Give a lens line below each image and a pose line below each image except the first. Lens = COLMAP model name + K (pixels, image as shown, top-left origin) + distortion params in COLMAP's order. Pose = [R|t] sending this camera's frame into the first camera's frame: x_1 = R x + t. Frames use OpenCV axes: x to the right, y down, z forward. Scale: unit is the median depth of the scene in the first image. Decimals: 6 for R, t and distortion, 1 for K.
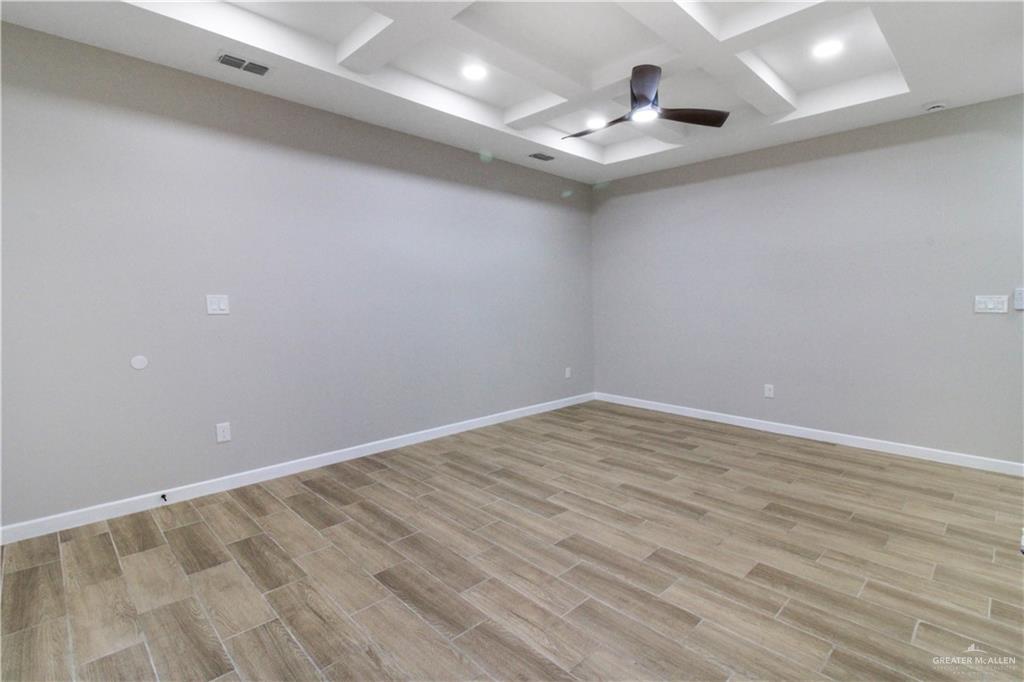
lens RADIAL K [[480.5, 0, 512.0], [0, 480.5, 341.0], [0, 0, 1]] dist [0.016946, -0.000356]
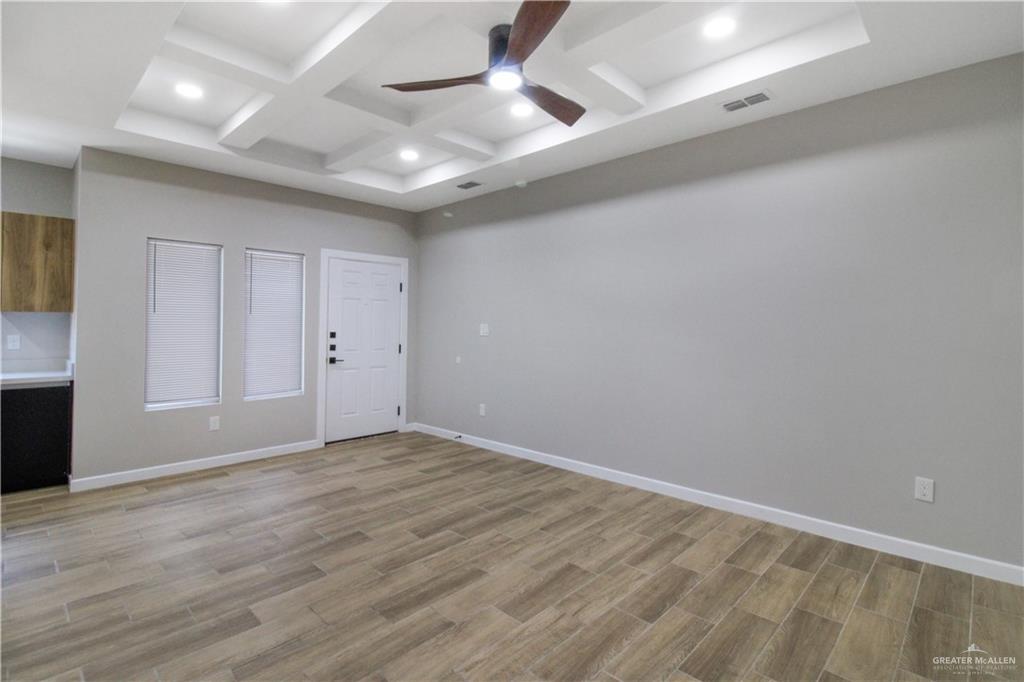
lens RADIAL K [[498.8, 0, 510.6], [0, 498.8, 320.2], [0, 0, 1]] dist [-0.001378, 0.000645]
pose [[0.031842, -0.005953, -0.999475, 1.019116], [-0.096673, 0.995275, -0.009008, -0.098608], [0.994807, 0.096909, 0.031116, 0.966931]]
